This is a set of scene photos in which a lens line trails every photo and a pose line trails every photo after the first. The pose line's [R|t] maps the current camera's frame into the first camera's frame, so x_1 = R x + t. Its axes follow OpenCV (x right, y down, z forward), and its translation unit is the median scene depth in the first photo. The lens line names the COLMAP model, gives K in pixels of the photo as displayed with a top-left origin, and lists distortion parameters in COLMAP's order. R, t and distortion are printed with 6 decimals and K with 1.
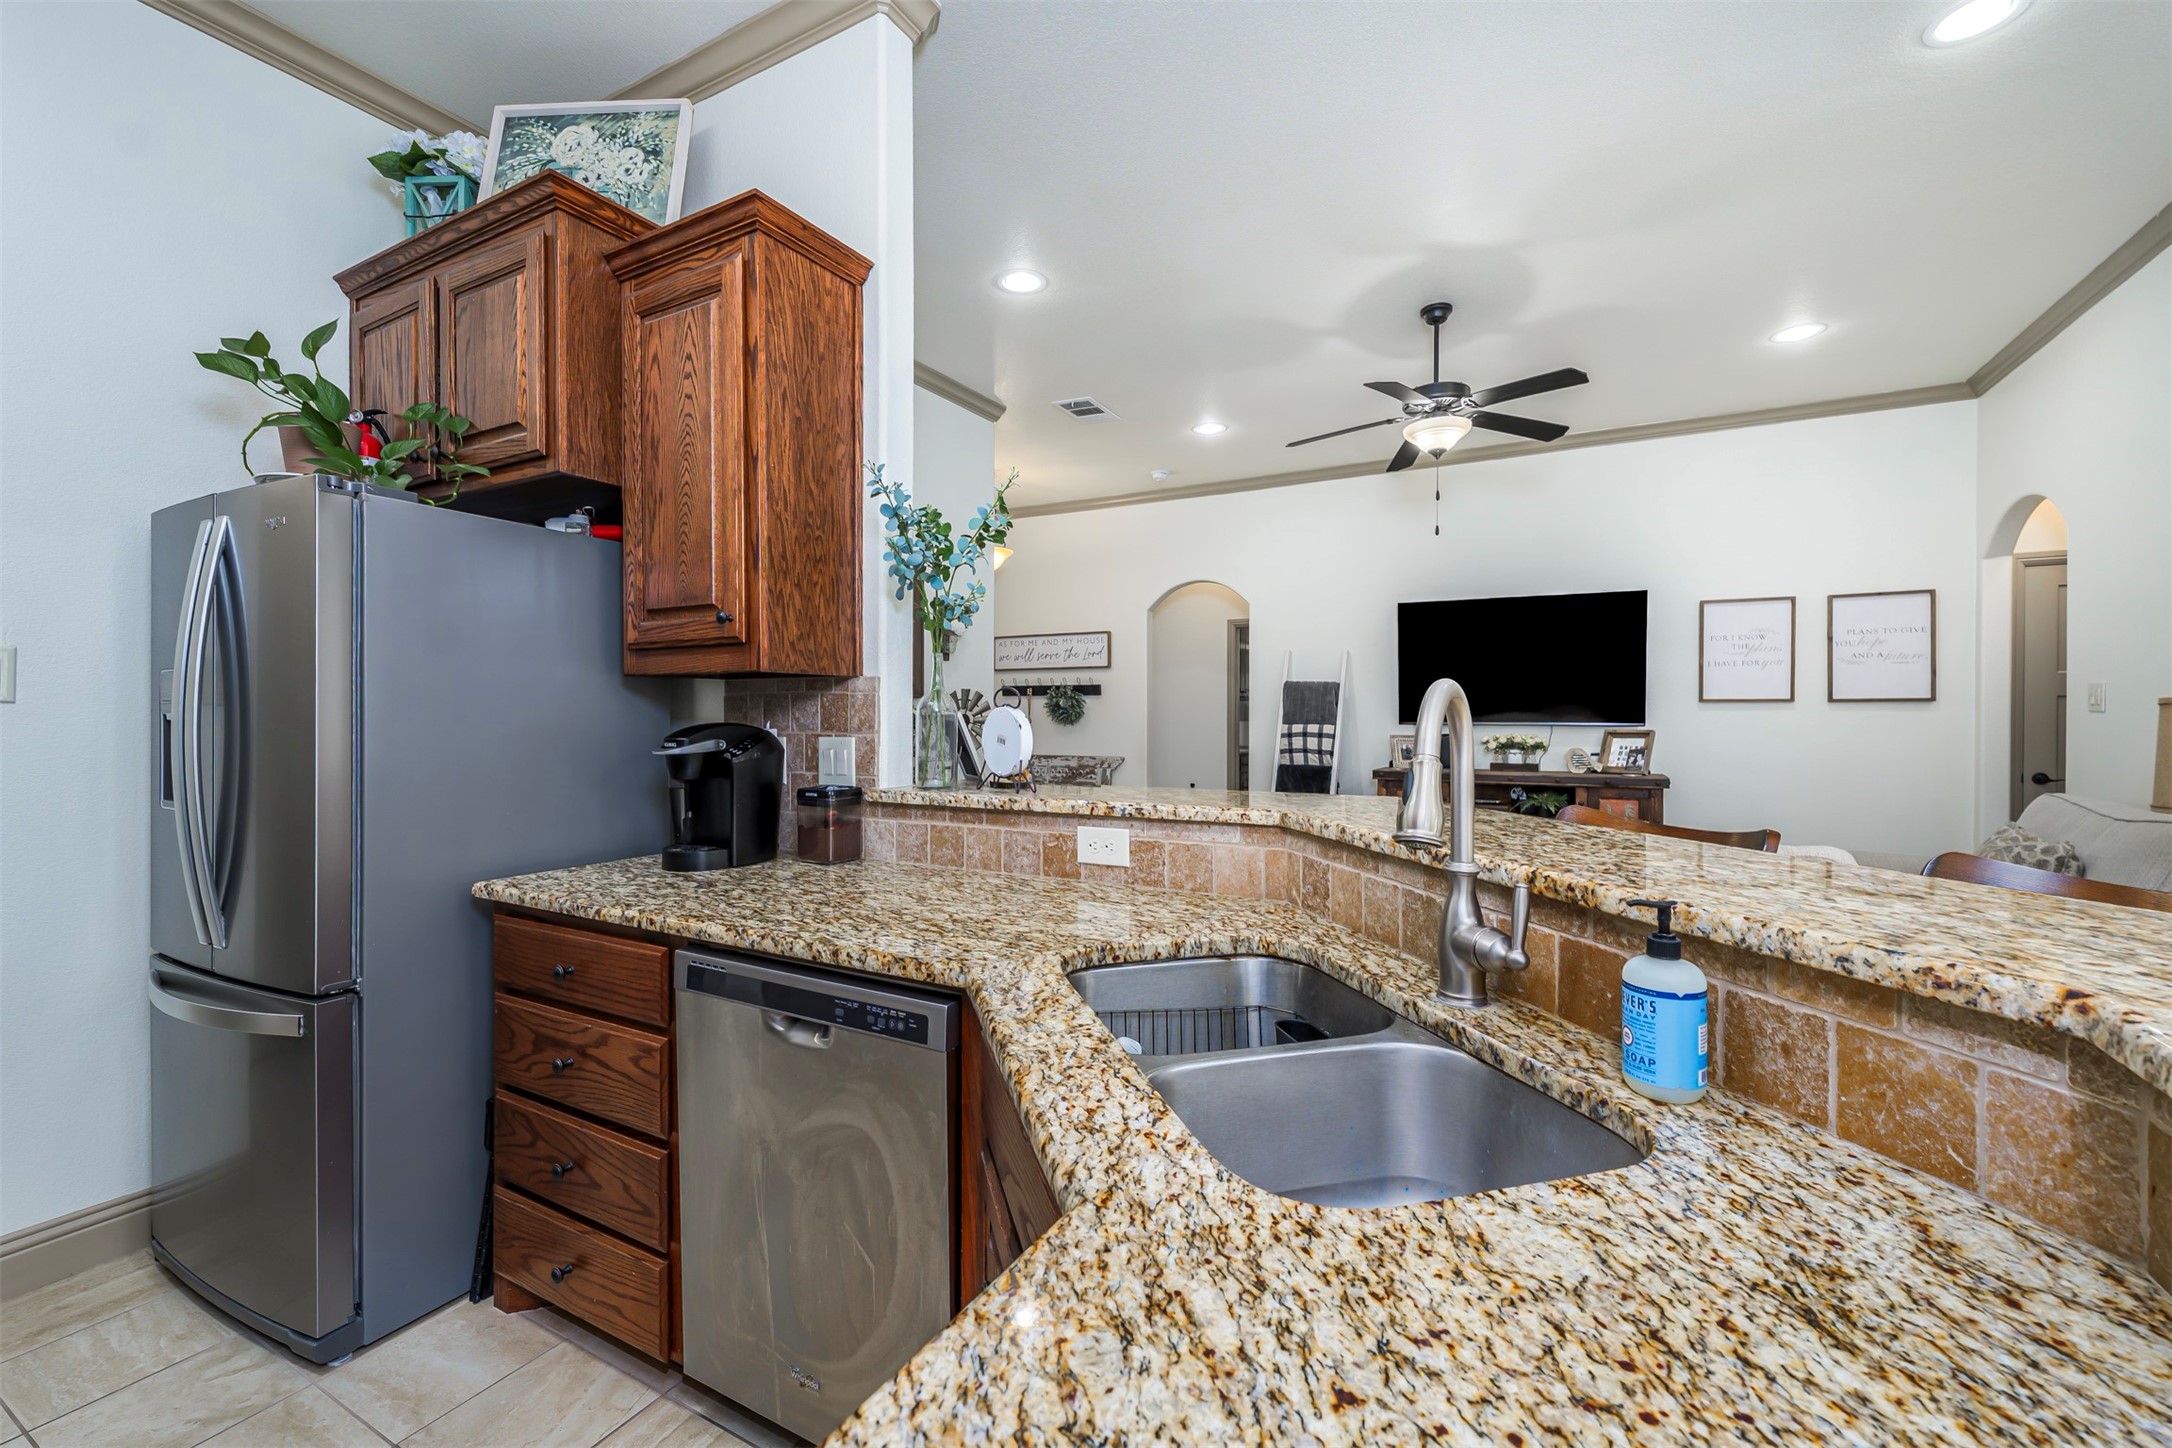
lens RADIAL K [[926.6, 0, 1084.8], [0, 926.6, 722.2], [0, 0, 1]] dist [-0.001790, 0.000680]
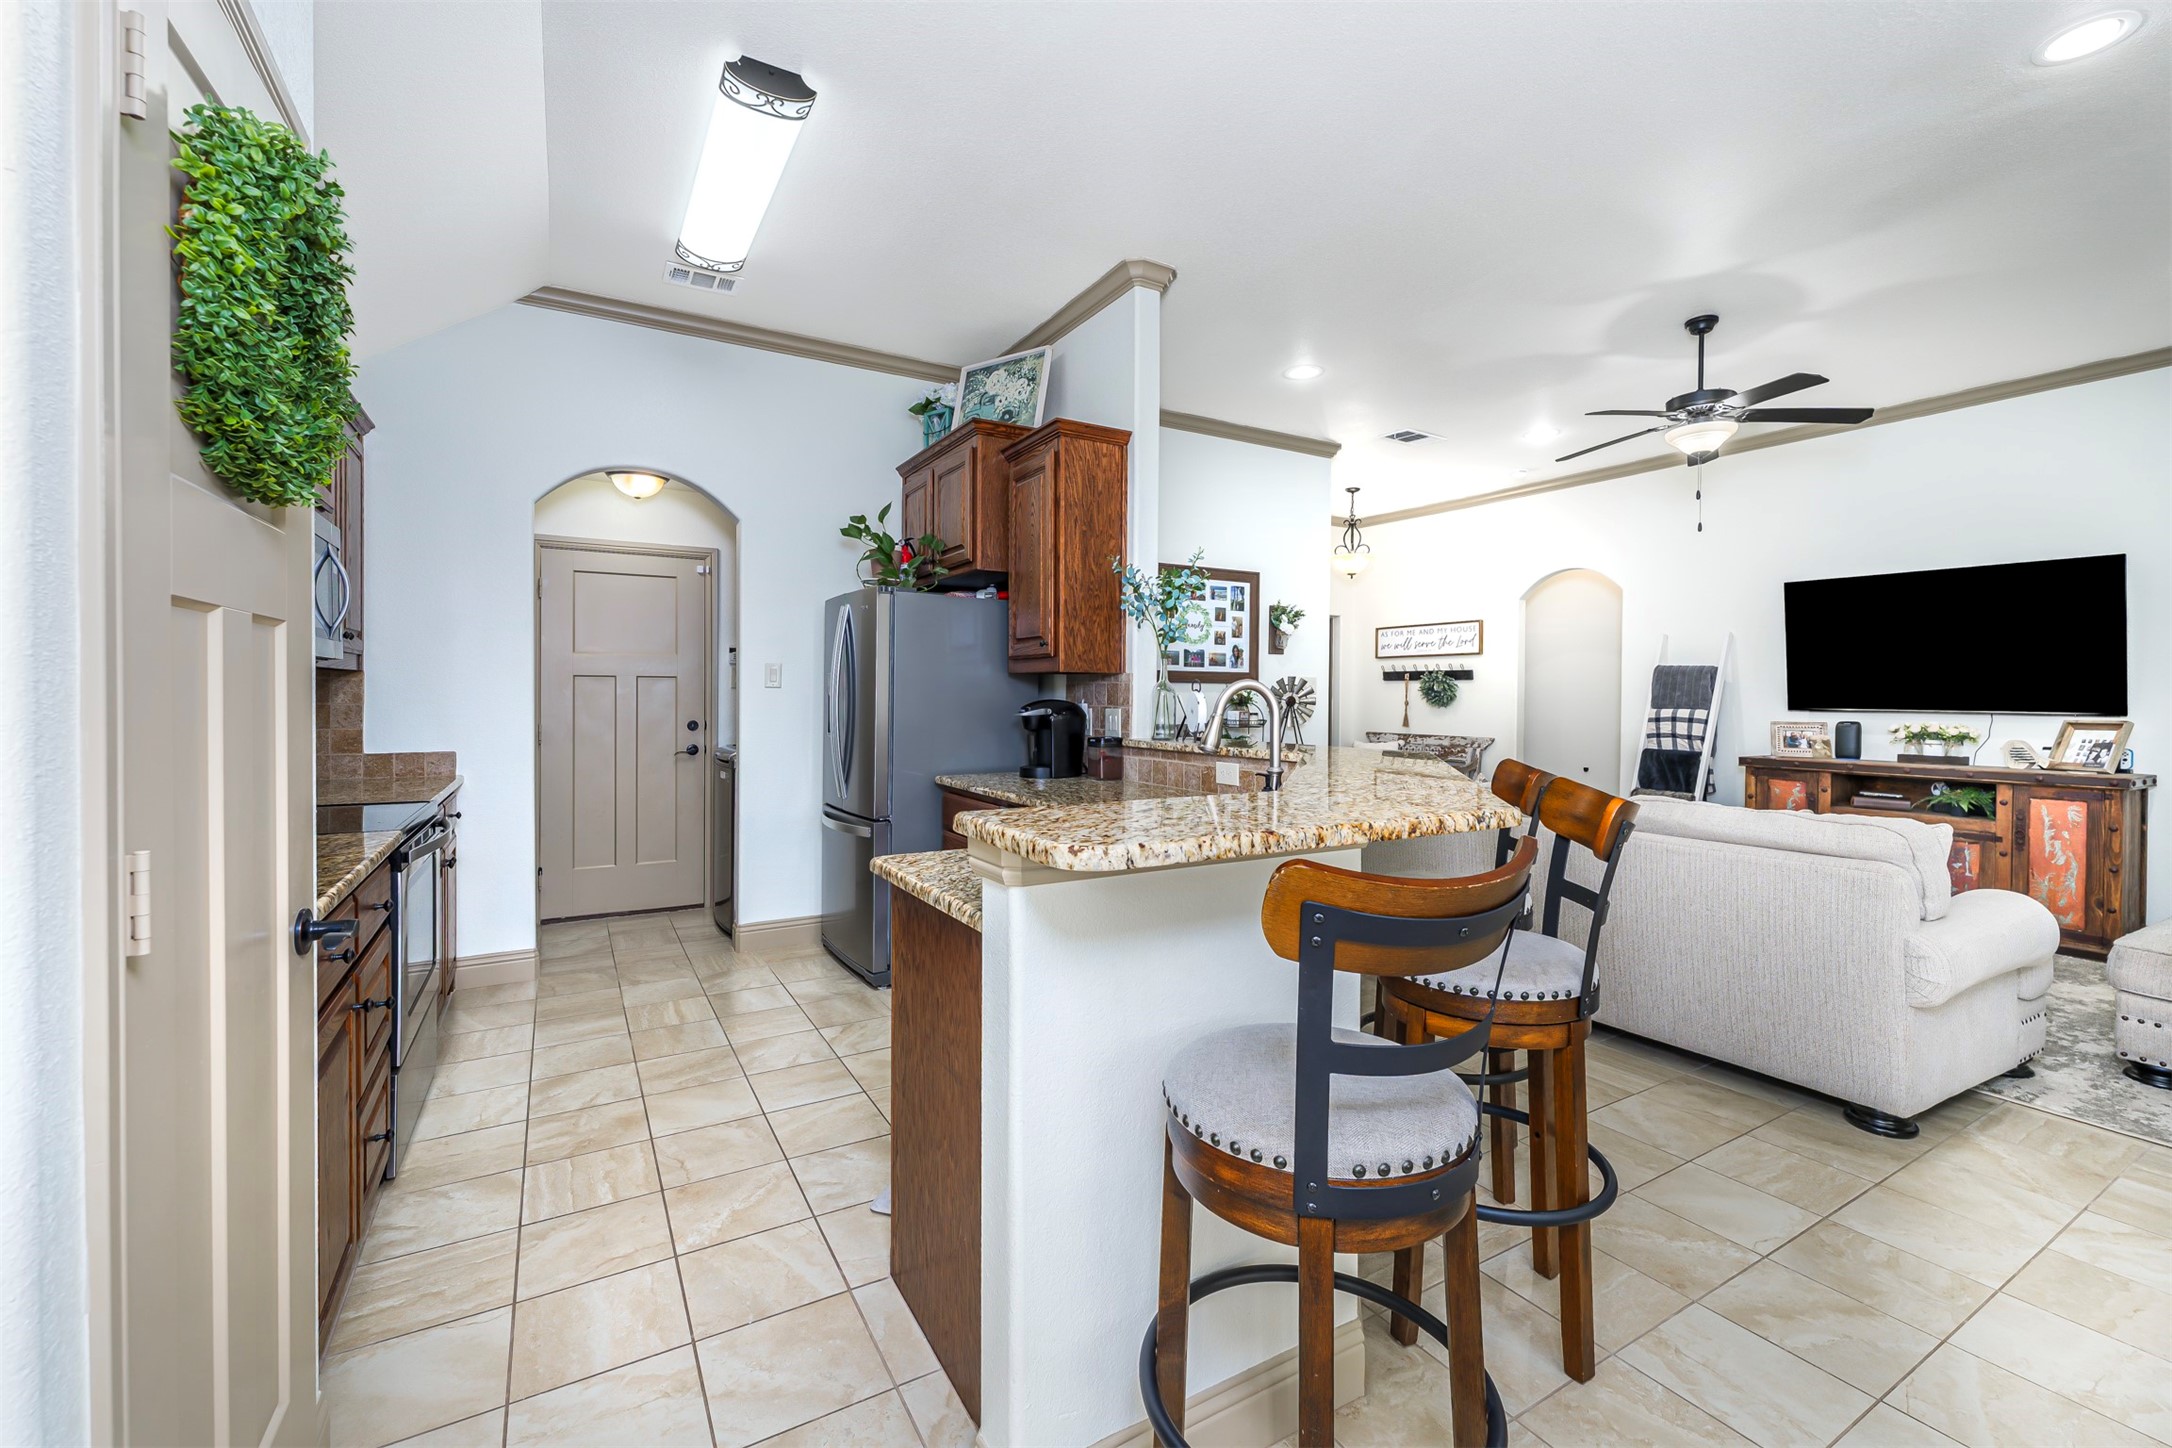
lens RADIAL K [[926.6, 0, 1074.2], [0, 926.6, 706.0], [0, 0, 1]] dist [-0.001790, 0.000680]
pose [[0.858982, 0.012214, -0.511860, 0.289052], [-0.011235, 0.999924, 0.005007, 0.002030], [0.511883, 0.001449, 0.859054, -0.269888]]
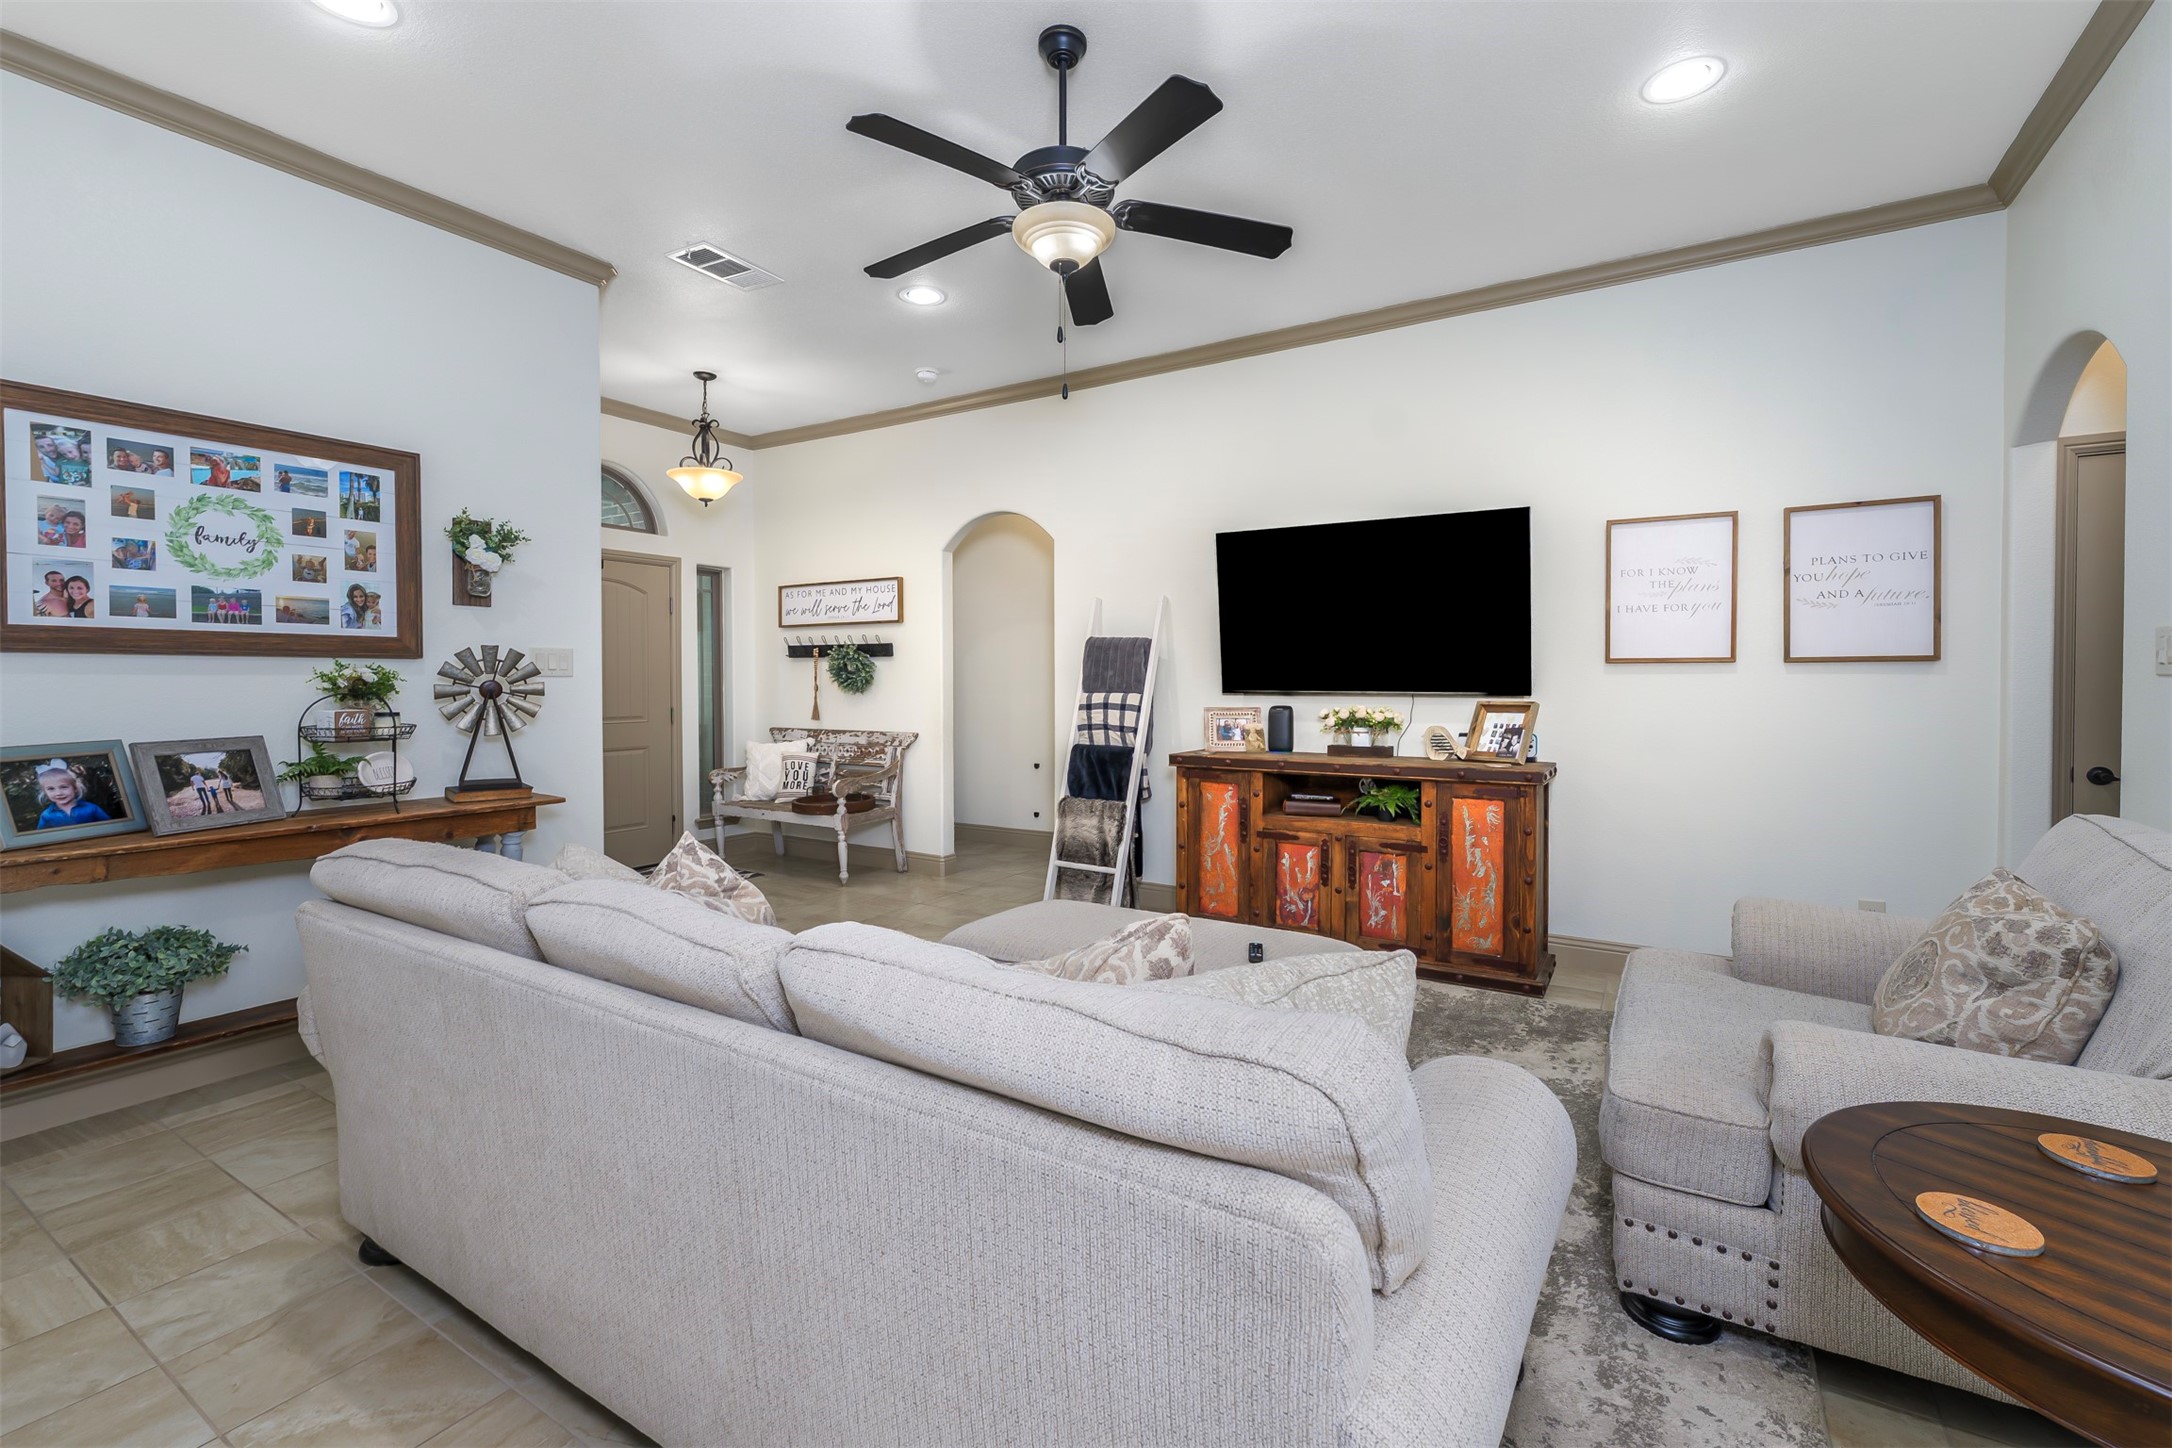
lens RADIAL K [[926.6, 0, 1093.6], [0, 926.6, 696.8], [0, 0, 1]] dist [-0.001790, 0.000680]
pose [[0.998194, 0.000293, -0.060067, 0.409385], [0.000343, 0.999944, 0.010567, -0.003772], [0.060066, -0.010568, 0.998138, 0.341306]]
